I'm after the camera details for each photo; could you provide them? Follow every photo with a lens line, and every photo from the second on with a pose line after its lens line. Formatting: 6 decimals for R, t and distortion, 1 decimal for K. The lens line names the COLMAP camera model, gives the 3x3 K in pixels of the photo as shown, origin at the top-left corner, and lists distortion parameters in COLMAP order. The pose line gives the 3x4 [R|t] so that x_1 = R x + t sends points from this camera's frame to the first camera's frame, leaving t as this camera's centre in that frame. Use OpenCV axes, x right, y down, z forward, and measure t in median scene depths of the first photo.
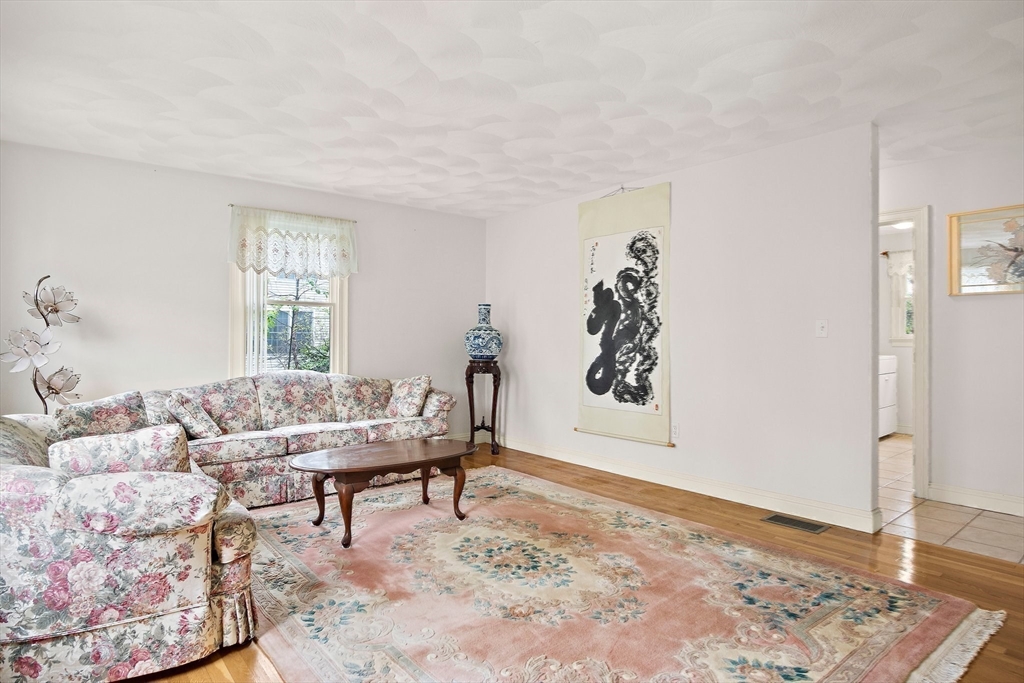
lens RADIAL K [[547.3, 0, 516.4], [0, 547.3, 344.7], [0, 0, 1]] dist [-0.026455, 0.002042]
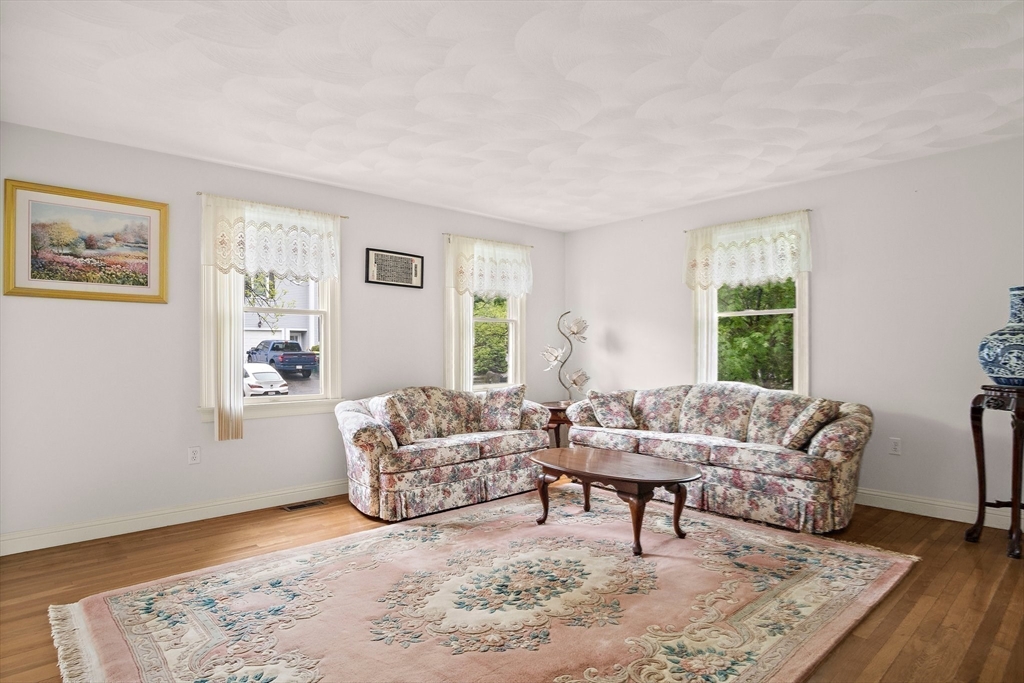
lens RADIAL K [[547.3, 0, 516.4], [0, 547.3, 344.7], [0, 0, 1]] dist [-0.026455, 0.002042]
pose [[0.071957, -0.019203, -0.997223, 0.643240], [-0.015824, 0.999667, -0.020392, 0.006704], [0.997282, 0.017248, 0.071629, 0.638453]]
